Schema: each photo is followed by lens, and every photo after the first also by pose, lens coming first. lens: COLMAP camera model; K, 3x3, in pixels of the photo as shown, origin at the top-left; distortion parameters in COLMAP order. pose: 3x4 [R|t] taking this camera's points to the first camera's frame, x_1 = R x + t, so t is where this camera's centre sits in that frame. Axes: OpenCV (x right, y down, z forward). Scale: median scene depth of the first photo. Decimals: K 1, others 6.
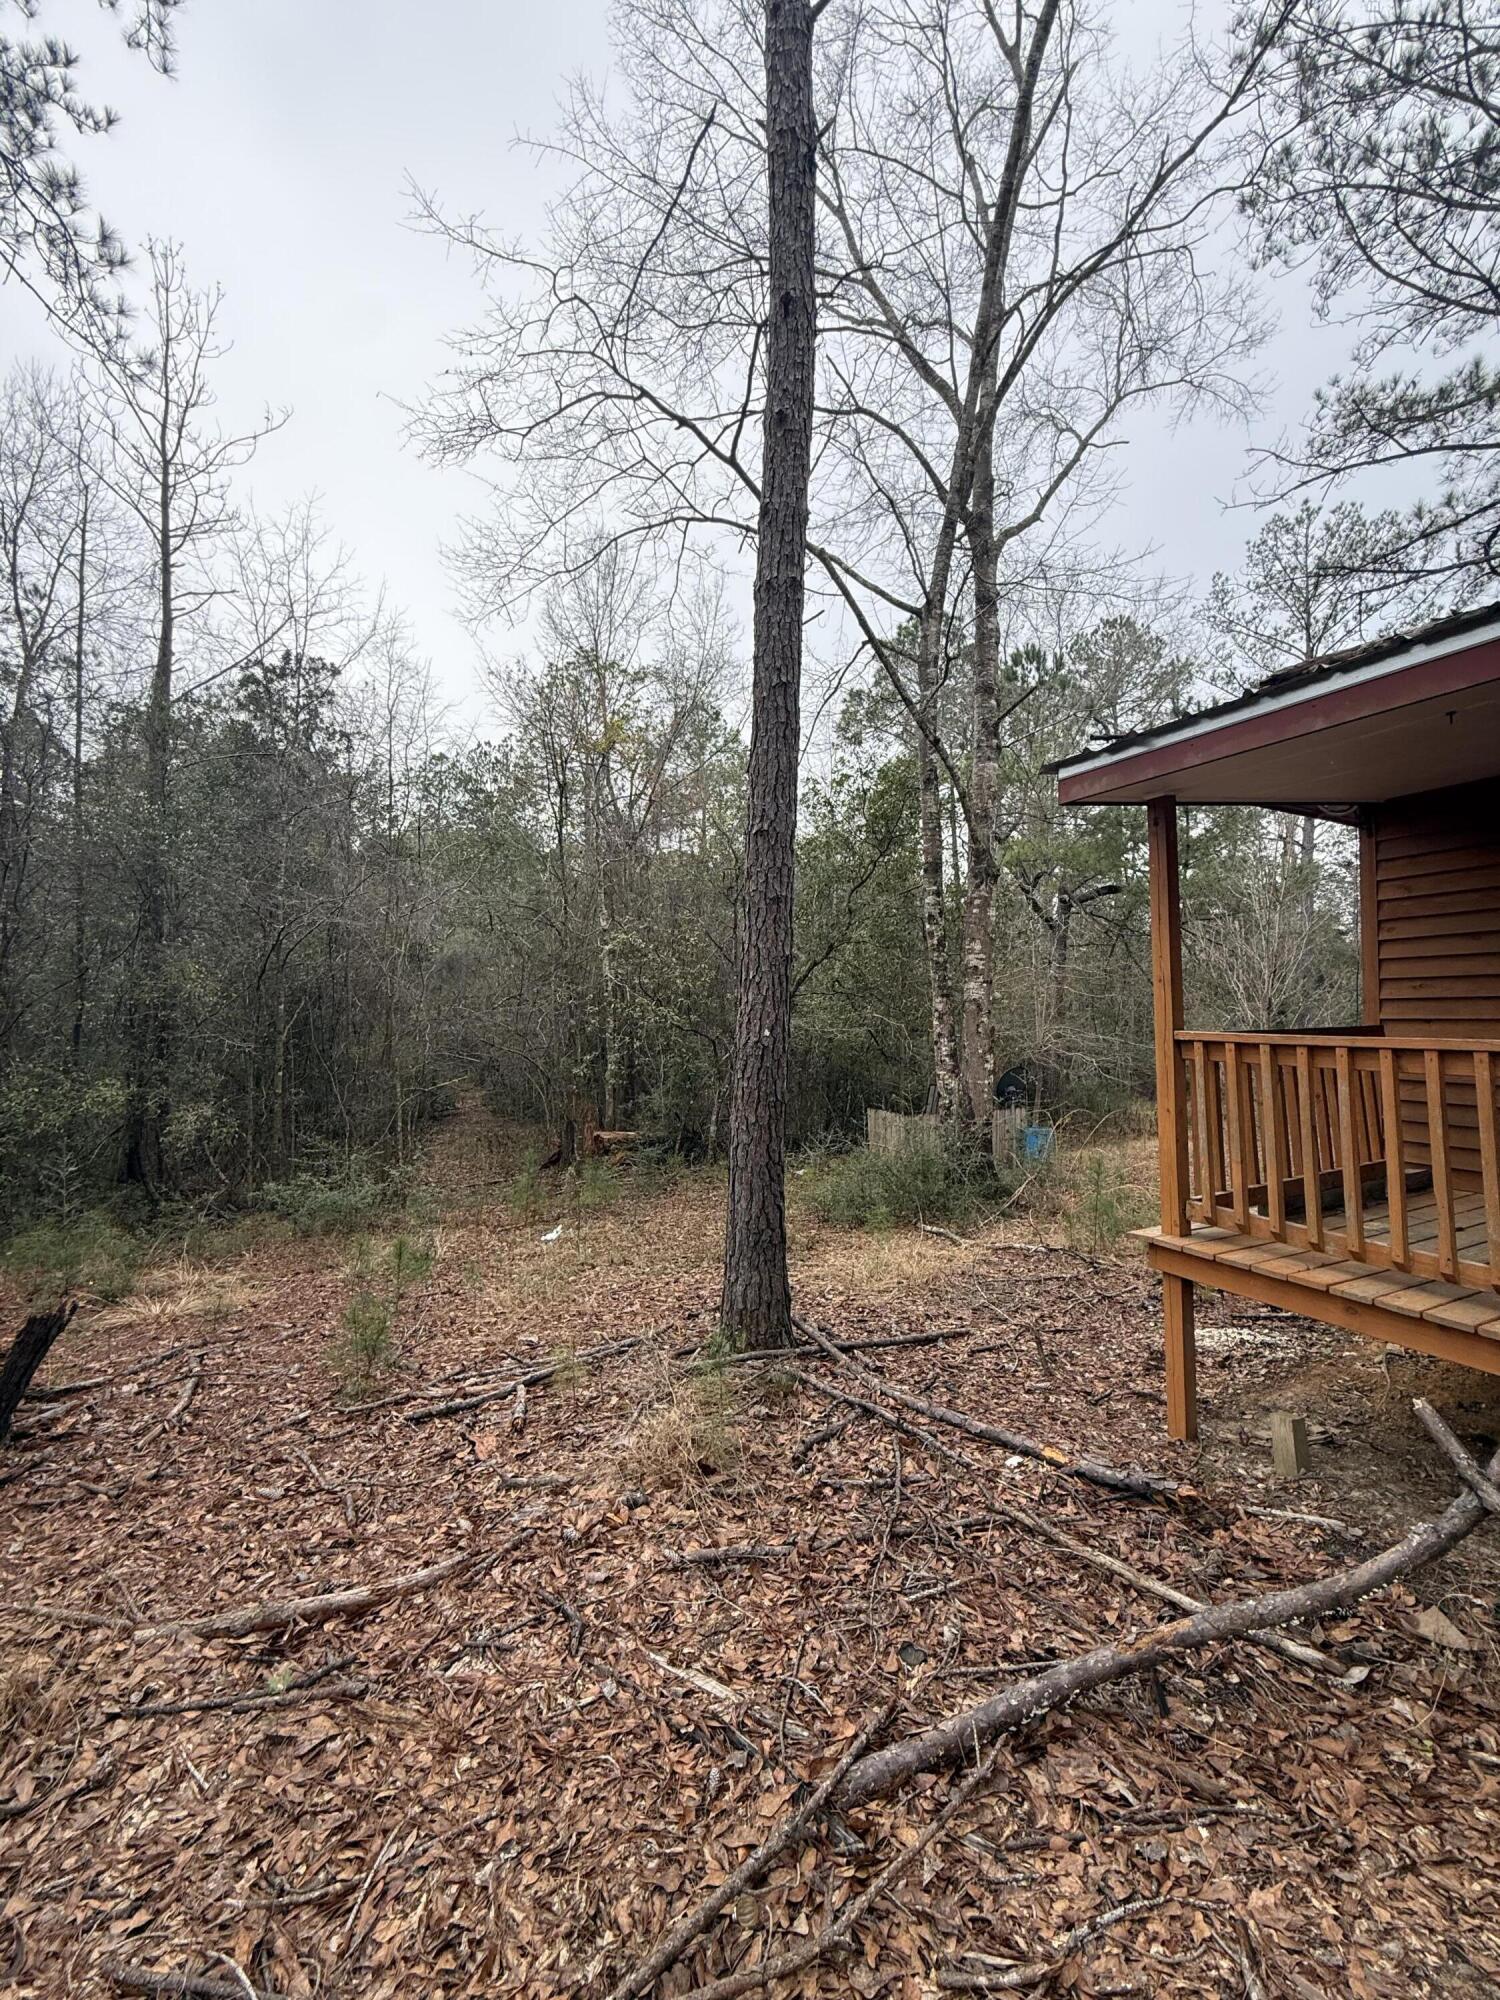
lens RADIAL K [[799.6, 0, 745.4], [0, 799.6, 989.4], [0, 0, 1]] dist [0.000545, 0.000138]
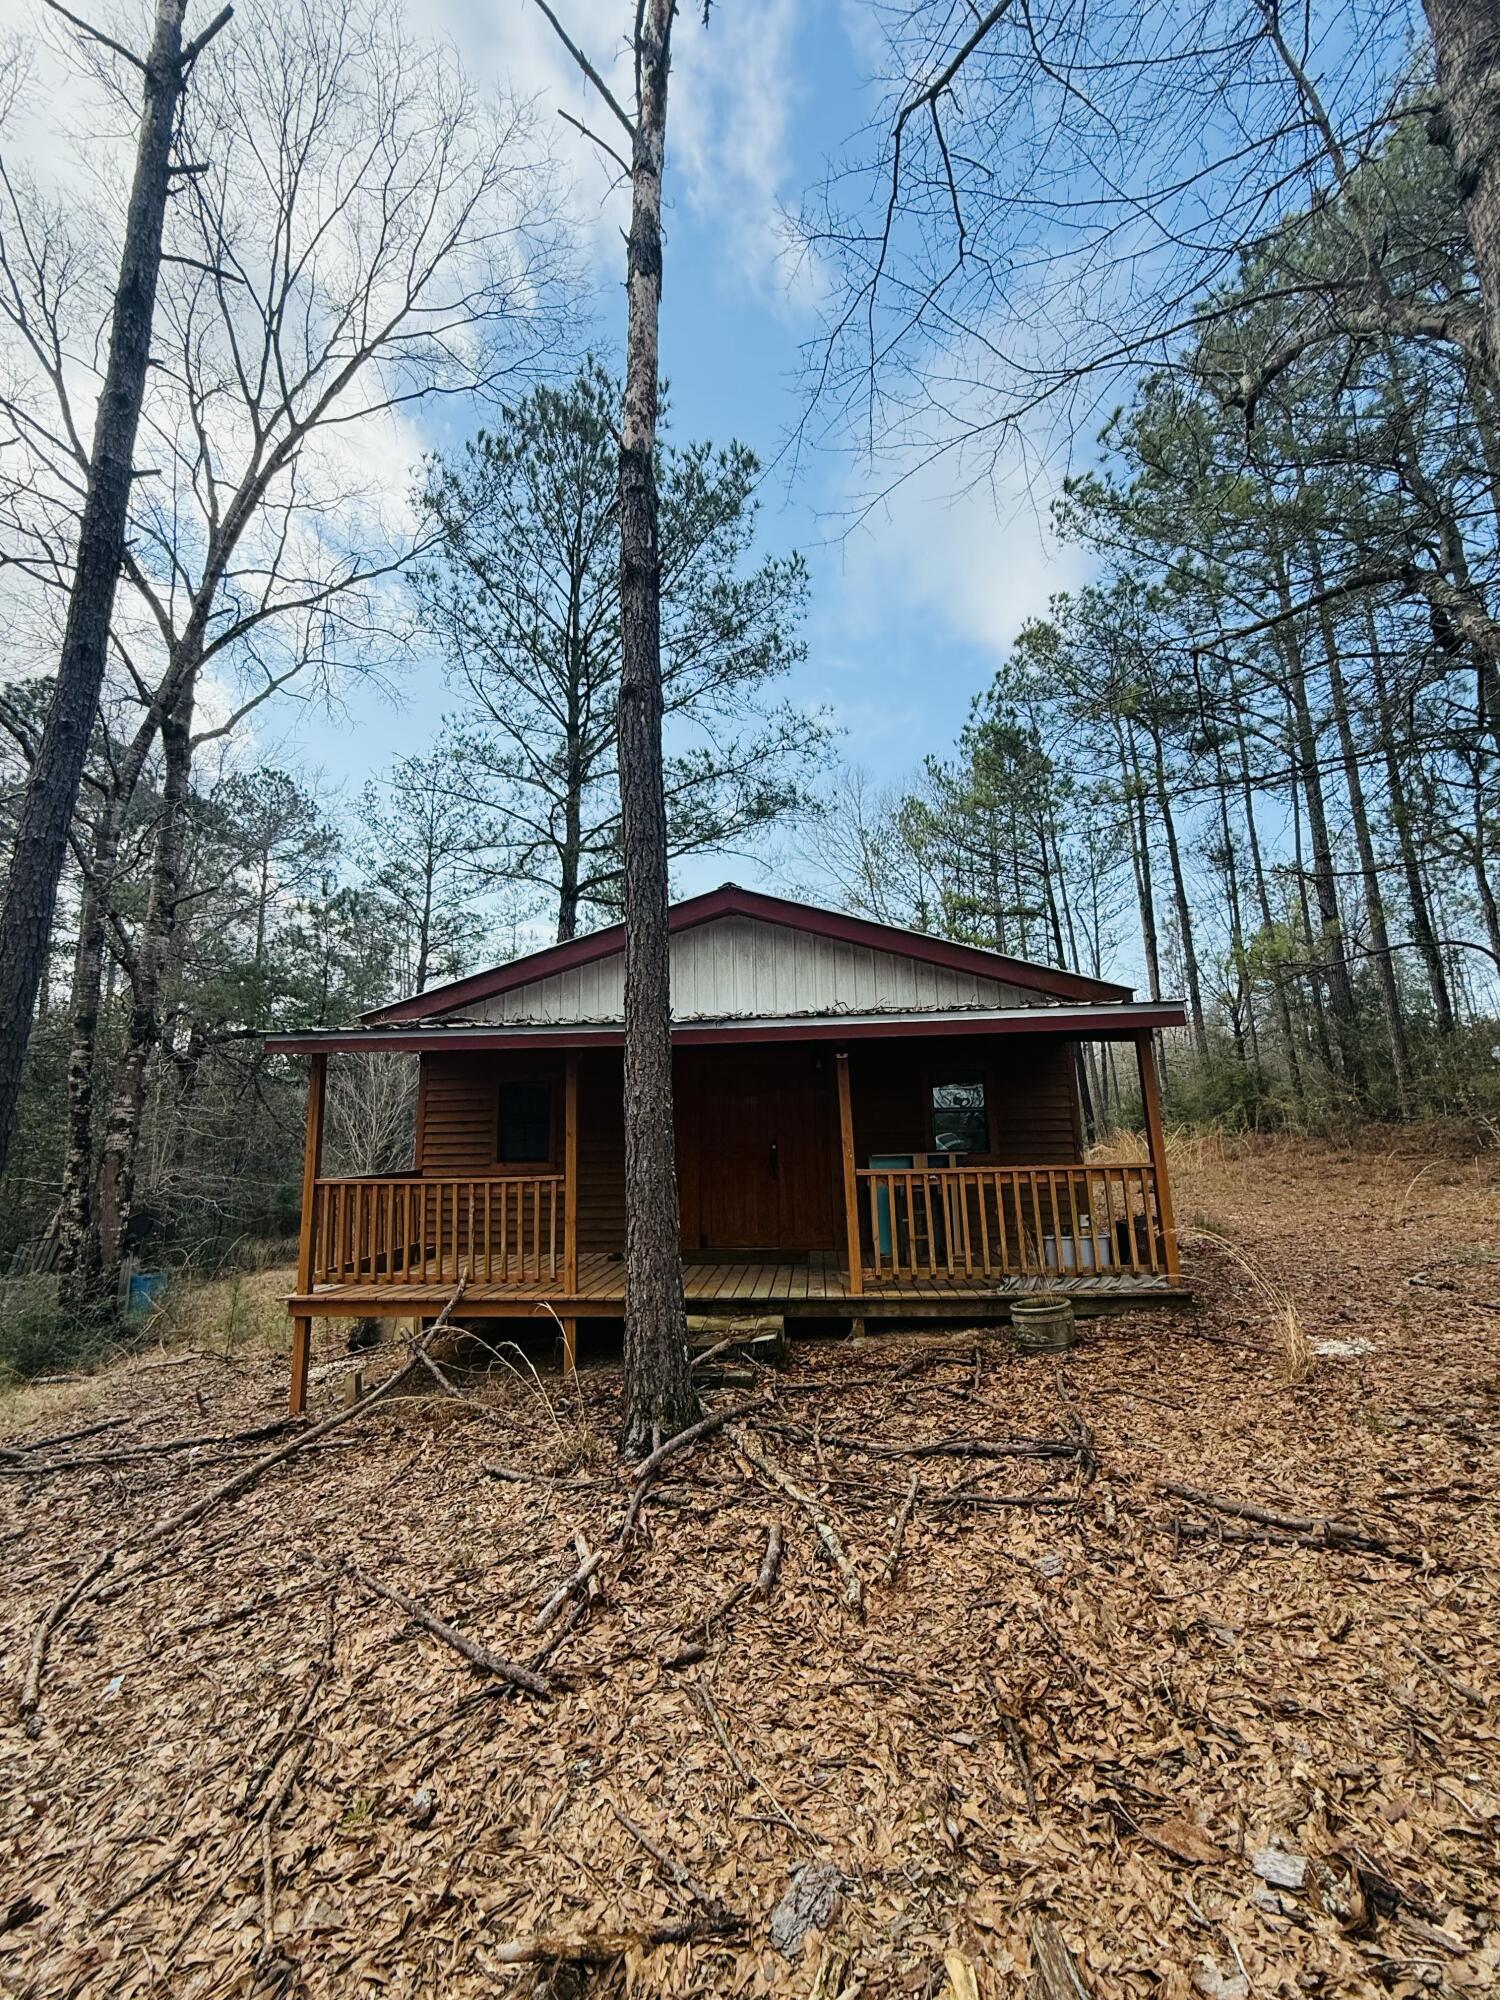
lens RADIAL K [[799.6, 0, 749.6], [0, 799.6, 998.6], [0, 0, 1]] dist [0.000545, 0.000138]
pose [[0.534862, 0.142079, 0.832908, -0.179365], [-0.012480, 0.986982, -0.160347, -0.026547], [-0.844847, 0.075369, 0.529672, -0.293742]]
